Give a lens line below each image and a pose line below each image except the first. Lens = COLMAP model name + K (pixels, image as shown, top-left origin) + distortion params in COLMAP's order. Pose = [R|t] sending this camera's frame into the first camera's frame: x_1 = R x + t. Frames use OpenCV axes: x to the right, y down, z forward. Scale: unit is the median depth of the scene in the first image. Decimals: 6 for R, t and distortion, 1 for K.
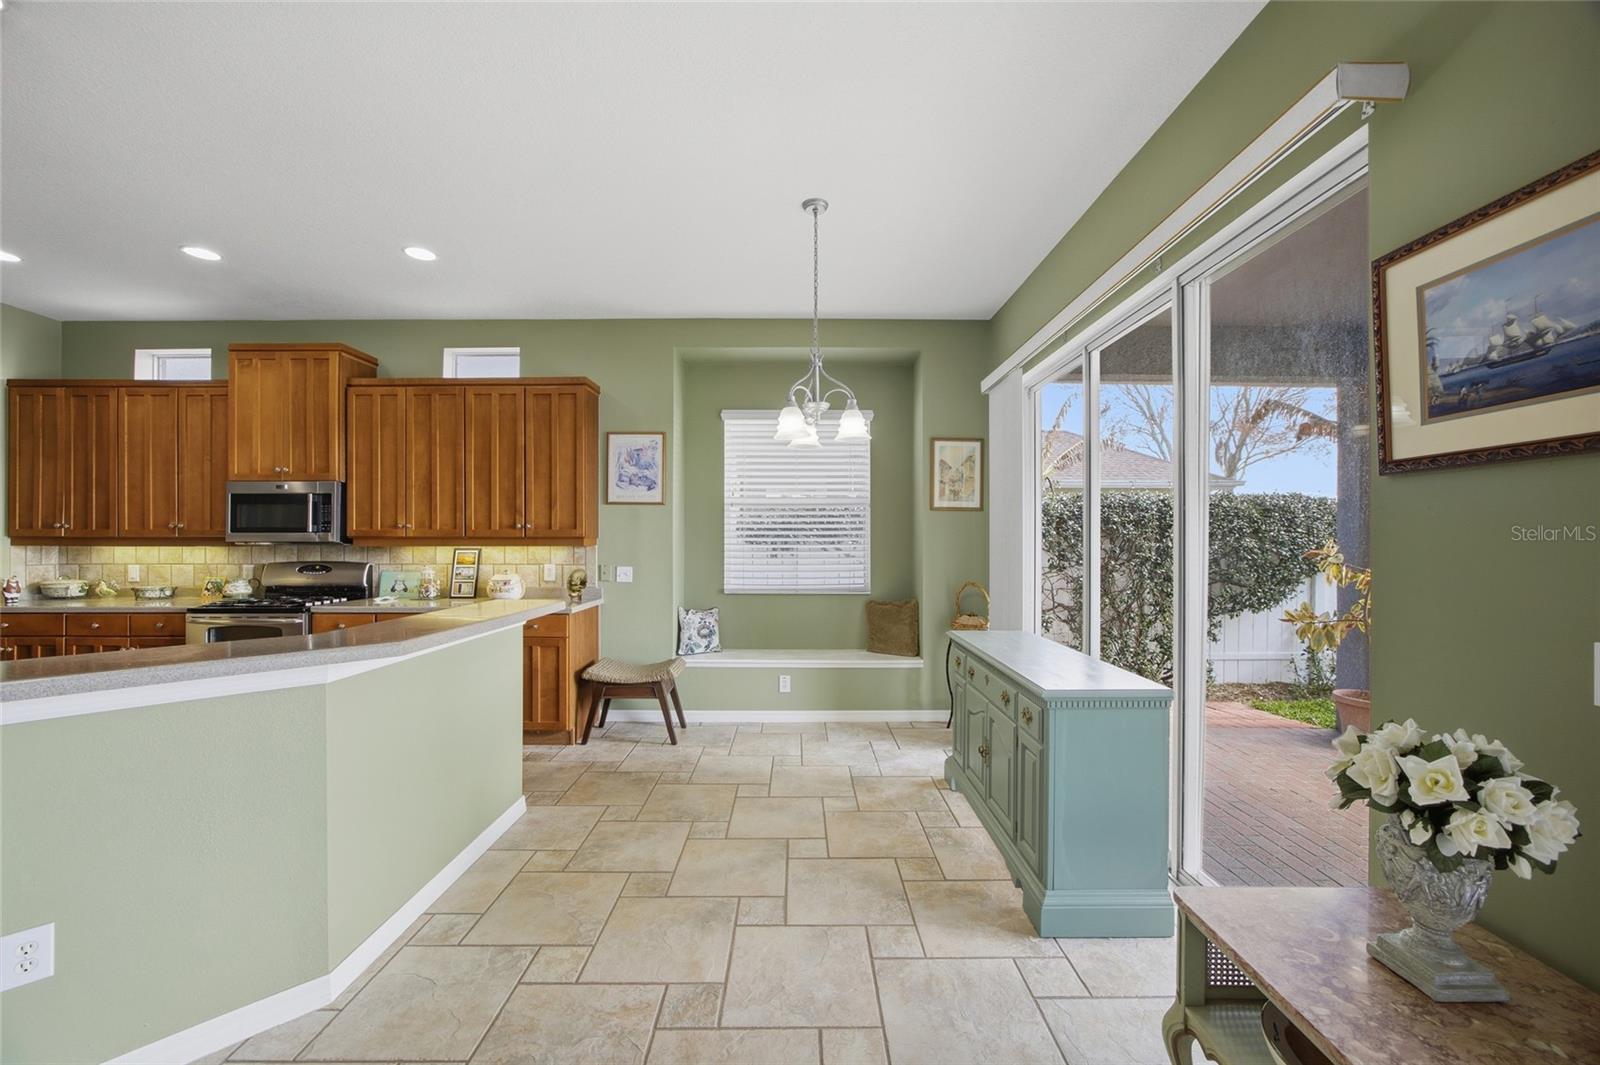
lens RADIAL K [[621.8, 0, 805.8], [0, 621.8, 538.1], [0, 0, 1]] dist [-0.020040, 0.004776]
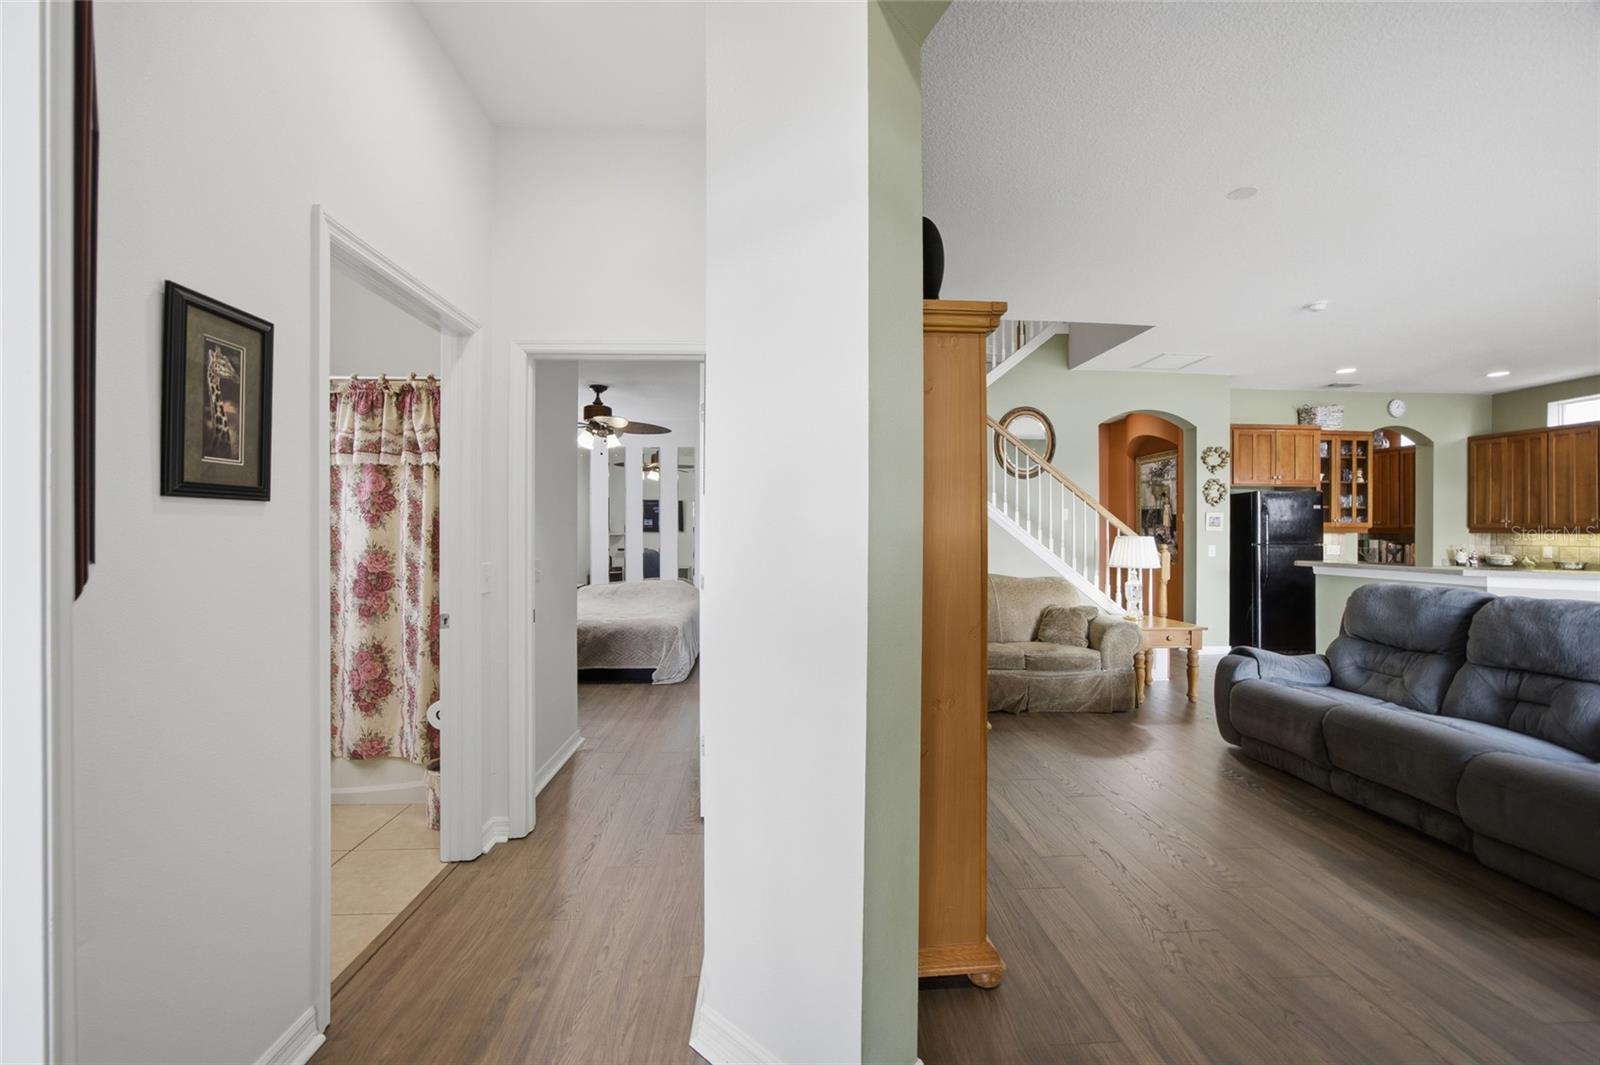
lens RADIAL K [[621.8, 0, 804.5], [0, 621.8, 528.4], [0, 0, 1]] dist [-0.020040, 0.004776]
pose [[0.041404, -0.002765, -0.999139, 0.348806], [-0.002619, 0.999992, -0.002876, 0.008799], [0.999139, 0.002736, 0.041396, -0.956635]]
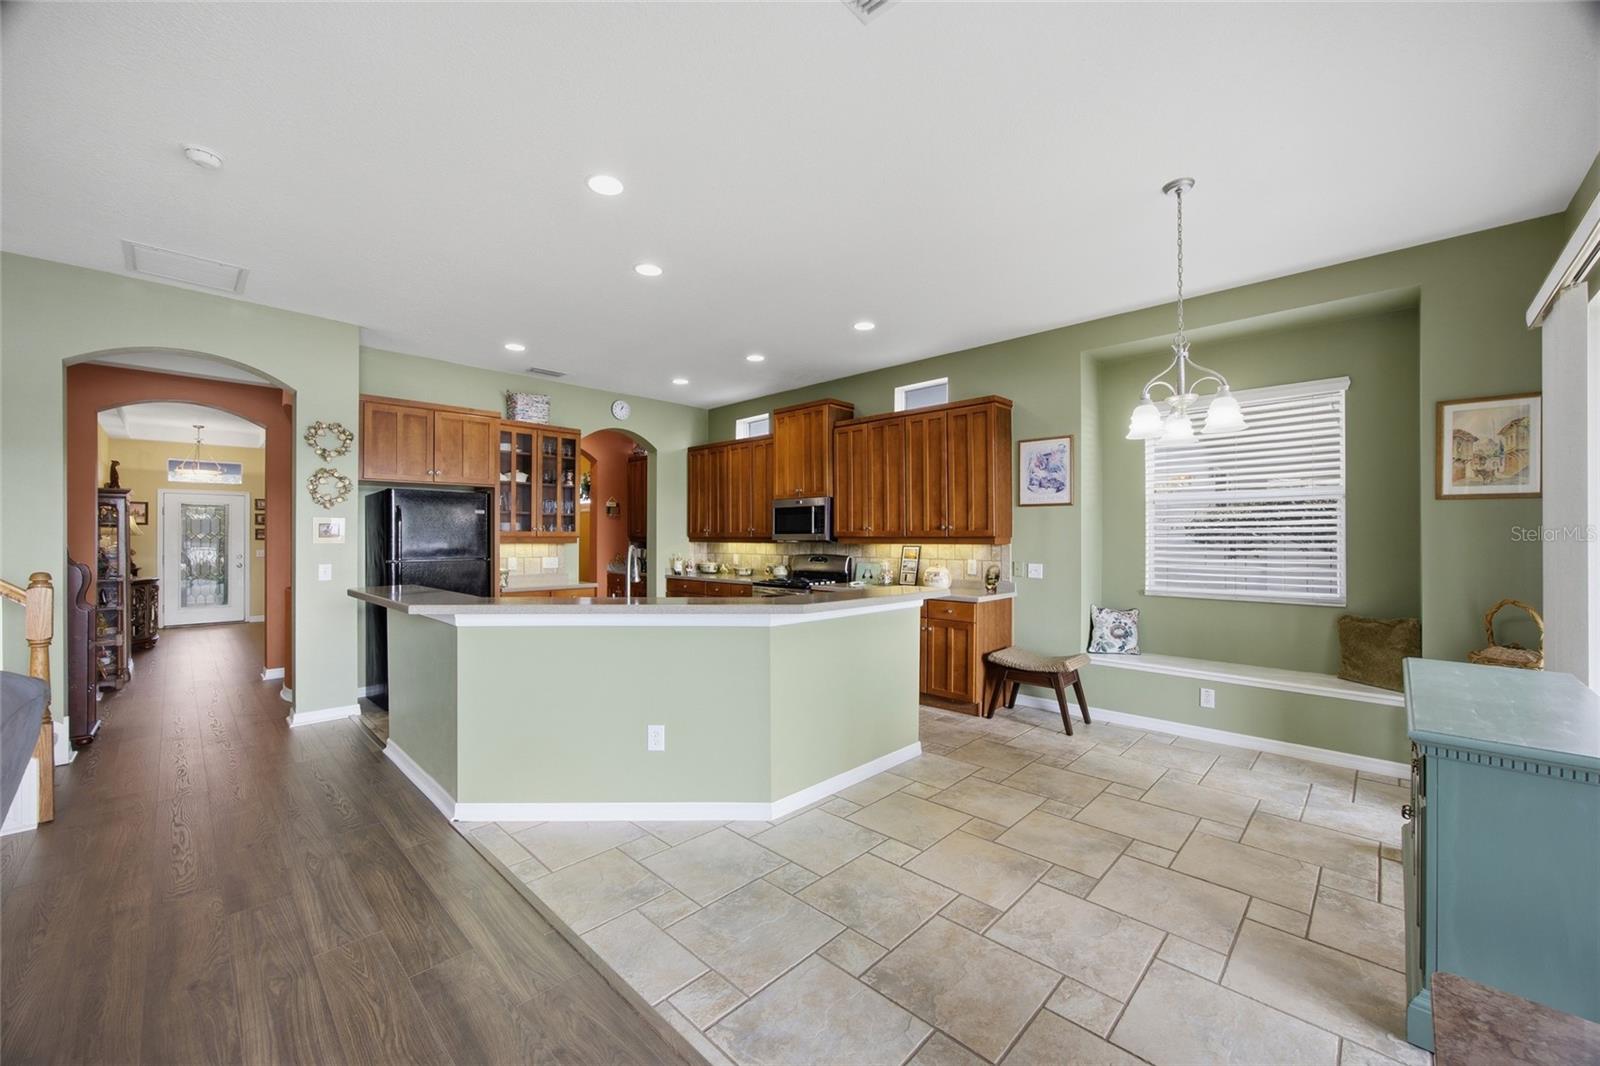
lens RADIAL K [[621.8, 0, 799.3], [0, 621.8, 538.1], [0, 0, 1]] dist [-0.020040, 0.004776]
pose [[0.711847, 0.000096, -0.702334, 0.184049], [0.002422, 0.999994, 0.002592, -0.002452], [0.702330, -0.003546, 0.711843, -0.054361]]
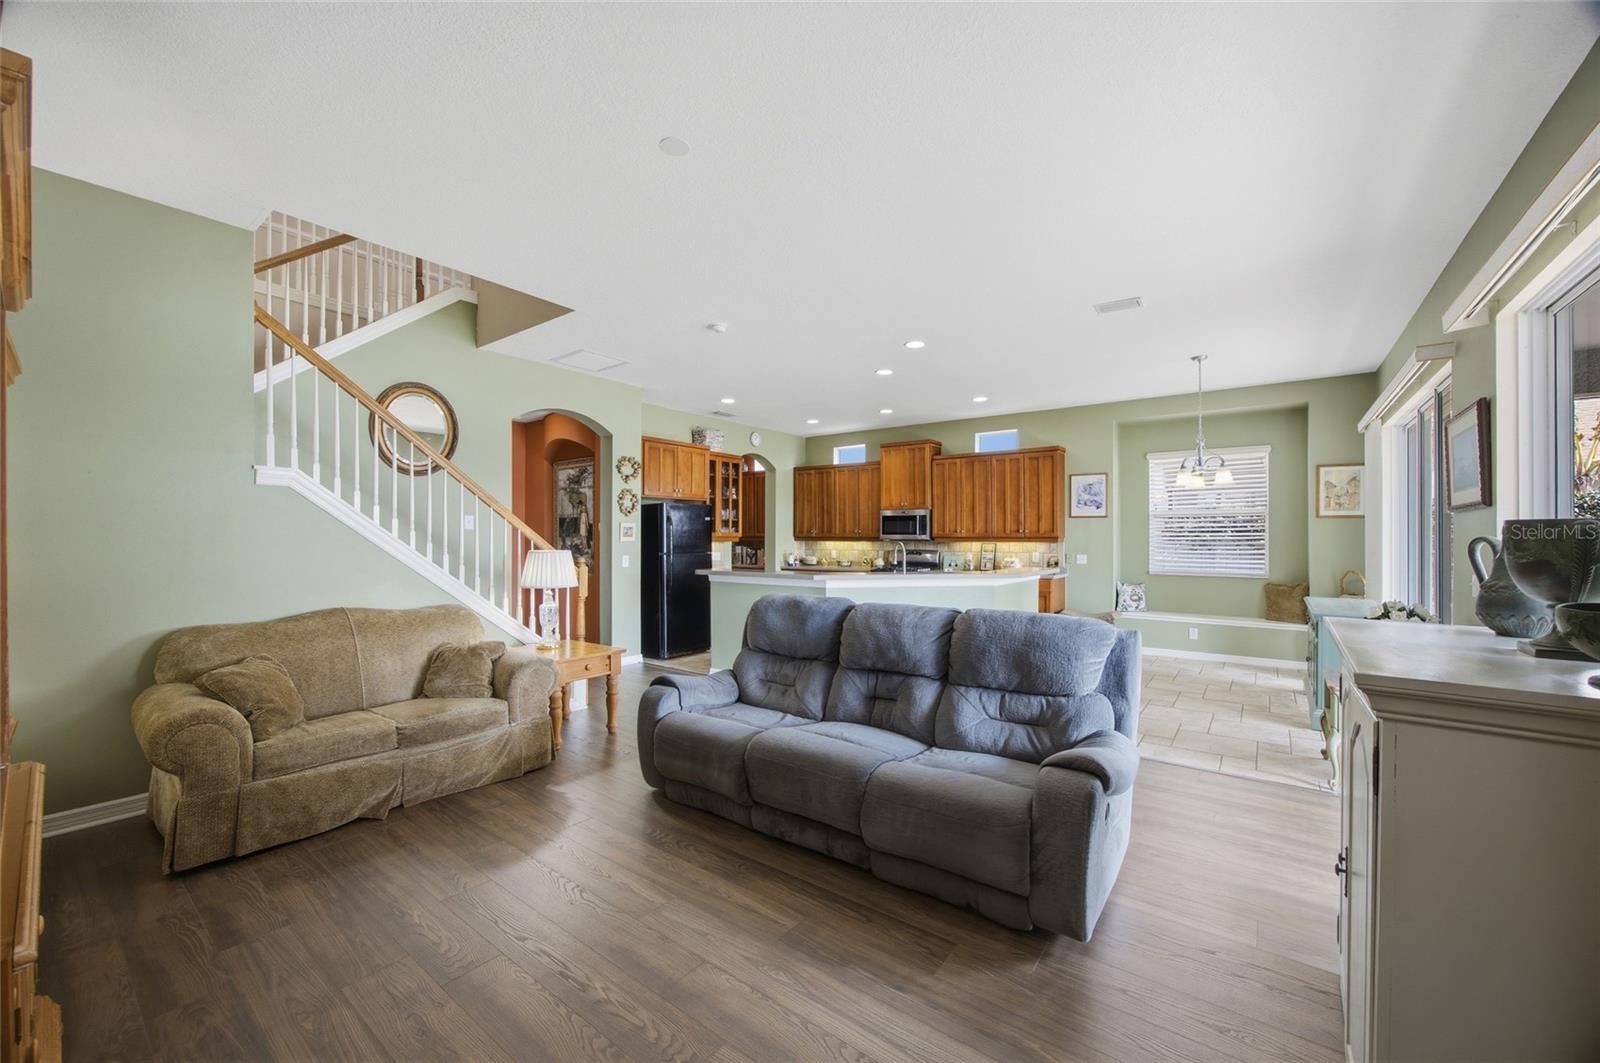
lens RADIAL K [[621.8, 0, 801.8], [0, 621.8, 532.8], [0, 0, 1]] dist [-0.020040, 0.004776]
pose [[0.791347, -0.003130, -0.611360, 0.138912], [-0.000351, 0.999984, -0.005574, -0.003740], [0.611368, 0.004626, 0.791333, -0.827729]]
